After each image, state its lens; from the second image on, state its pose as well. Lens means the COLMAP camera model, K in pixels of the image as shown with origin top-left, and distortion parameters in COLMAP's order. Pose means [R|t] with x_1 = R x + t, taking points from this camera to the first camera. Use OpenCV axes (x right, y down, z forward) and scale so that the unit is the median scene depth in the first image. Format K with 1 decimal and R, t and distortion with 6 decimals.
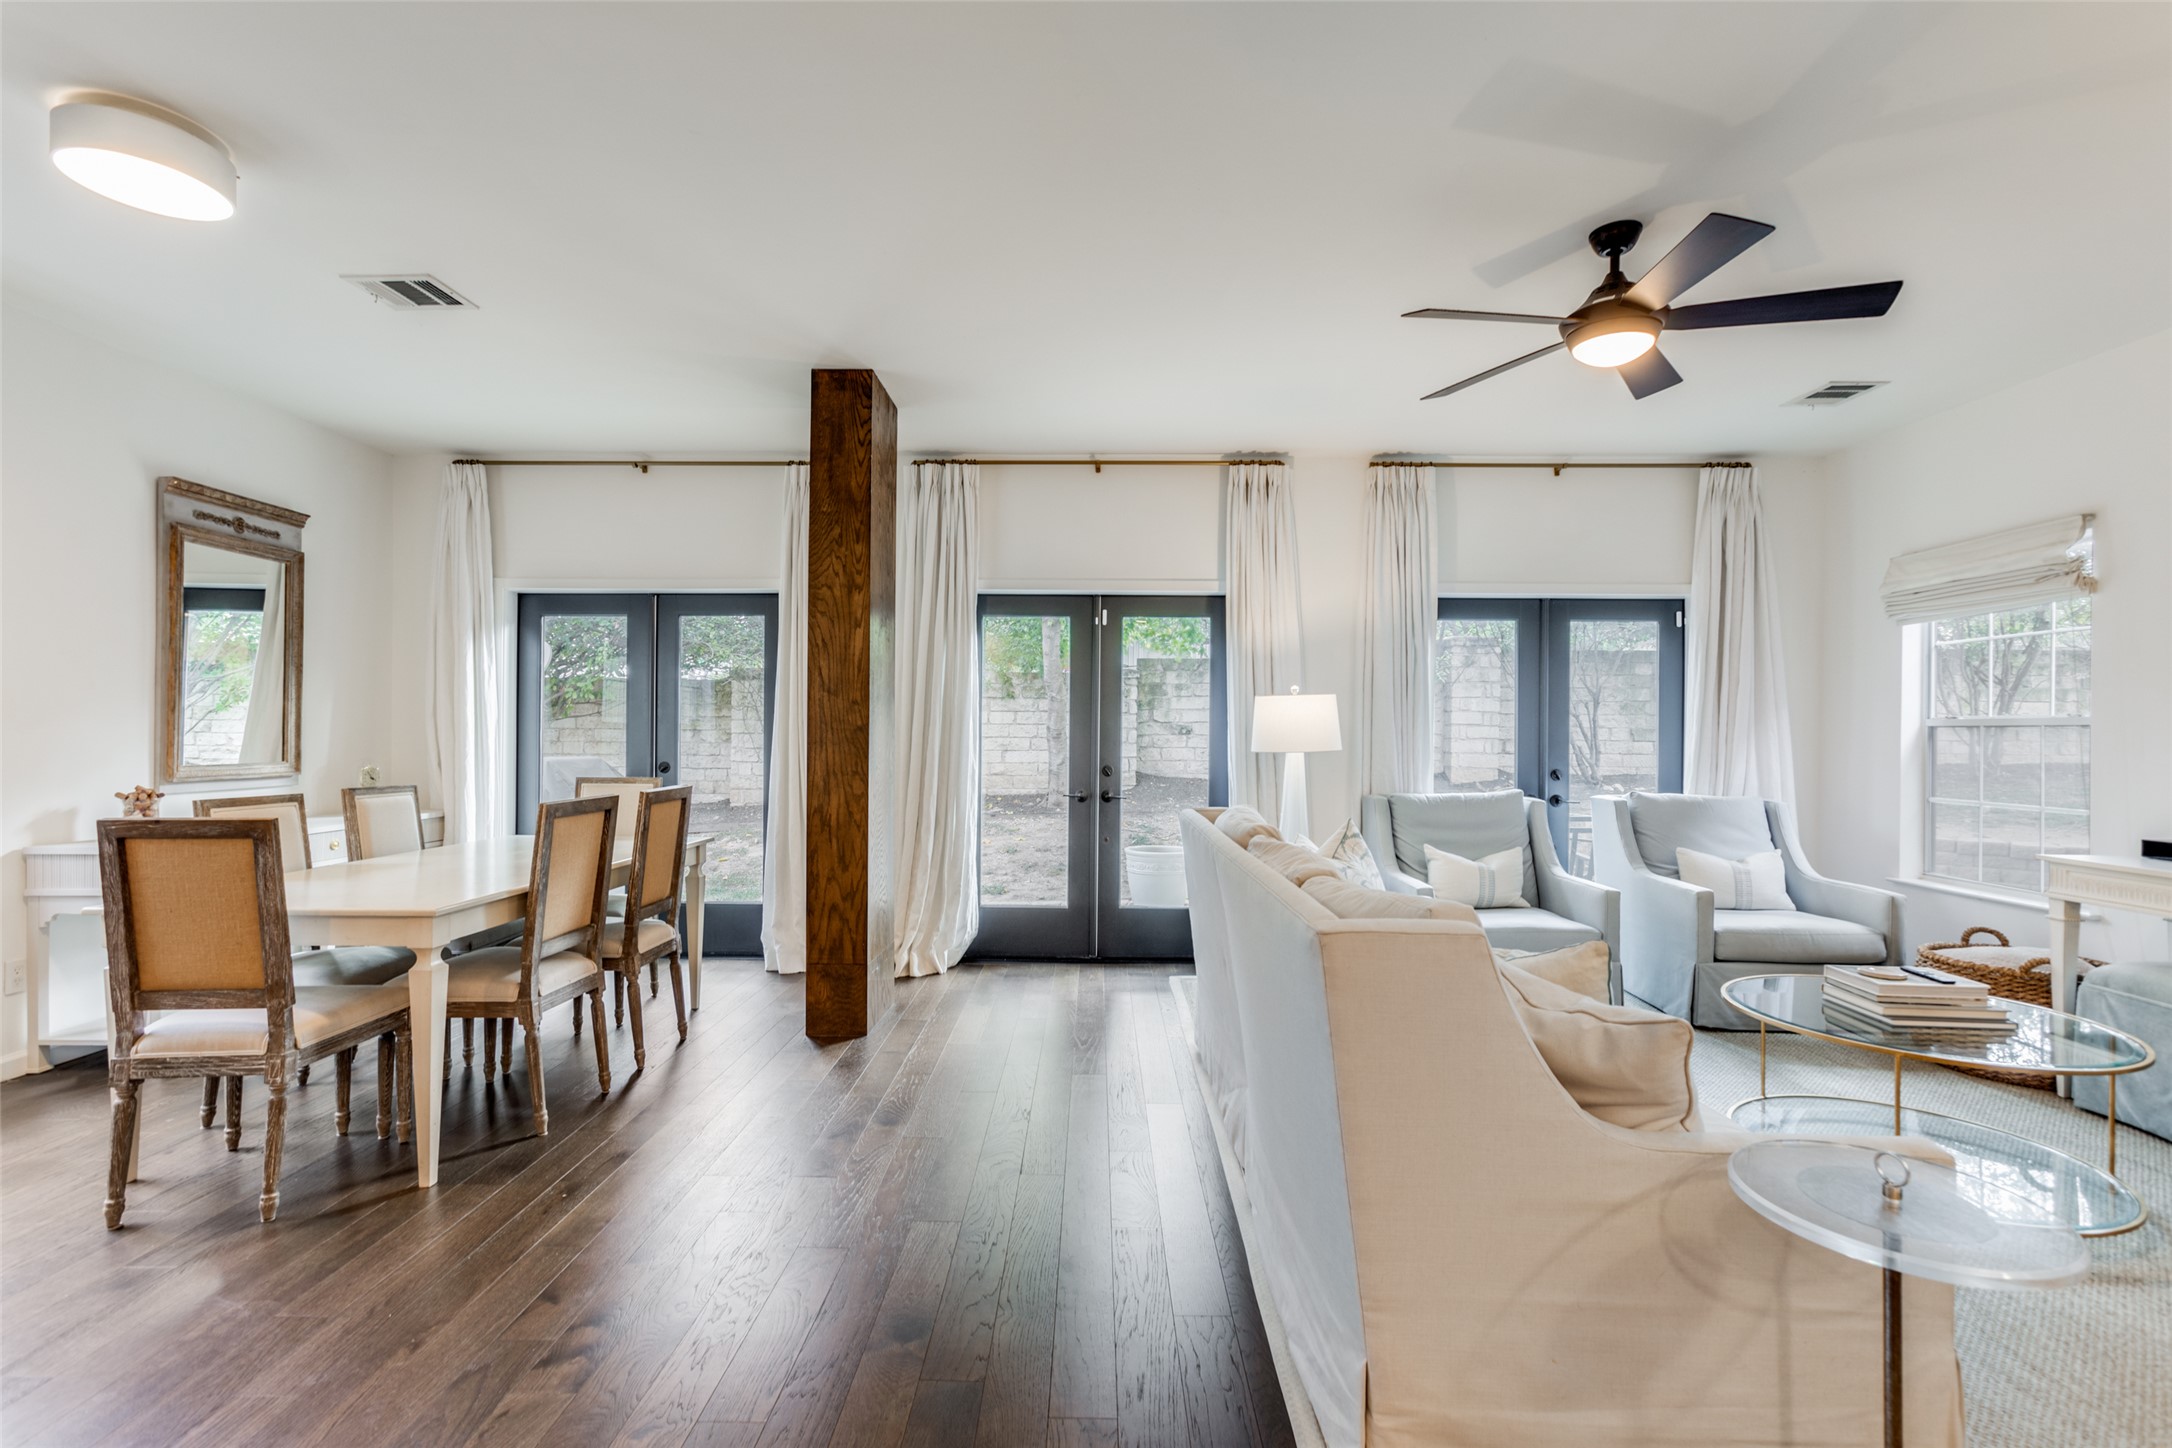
lens RADIAL K [[986.2, 0, 1081.0], [0, 986.2, 731.9], [0, 0, 1]] dist [-0.004855, 0.011639]
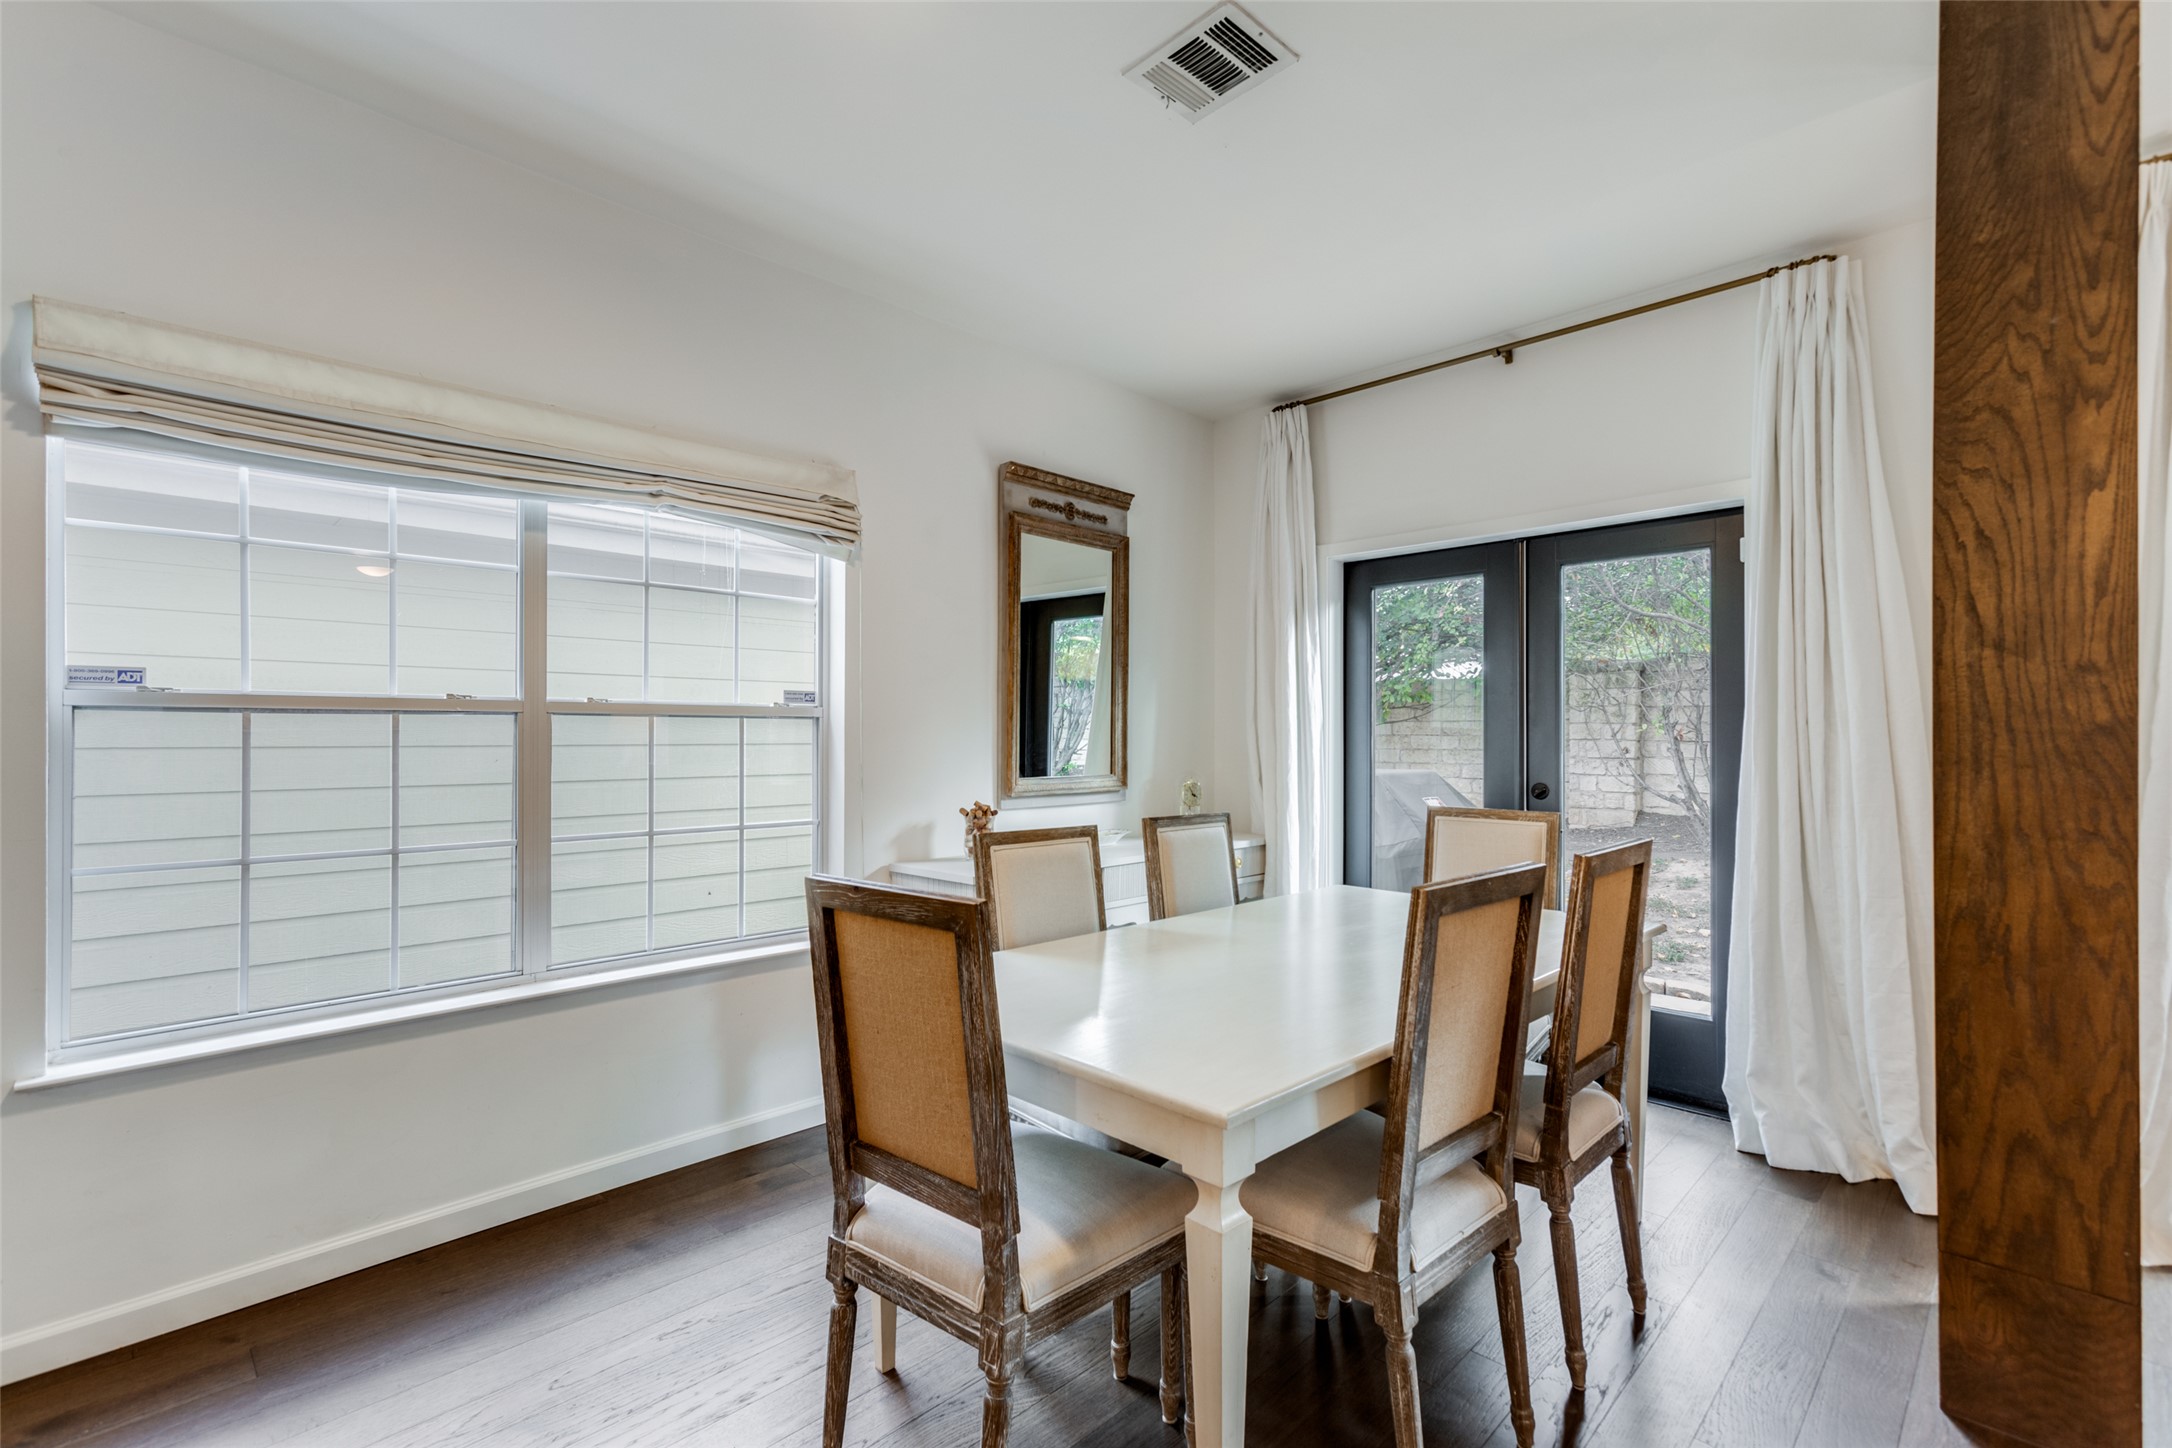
lens RADIAL K [[986.2, 0, 1077.2], [0, 986.2, 727.2], [0, 0, 1]] dist [-0.004855, 0.011639]
pose [[0.715947, -0.011998, -0.698052, -0.241930], [0.004798, 0.999913, -0.012266, -0.001523], [0.698138, 0.005432, 0.715942, 0.395916]]
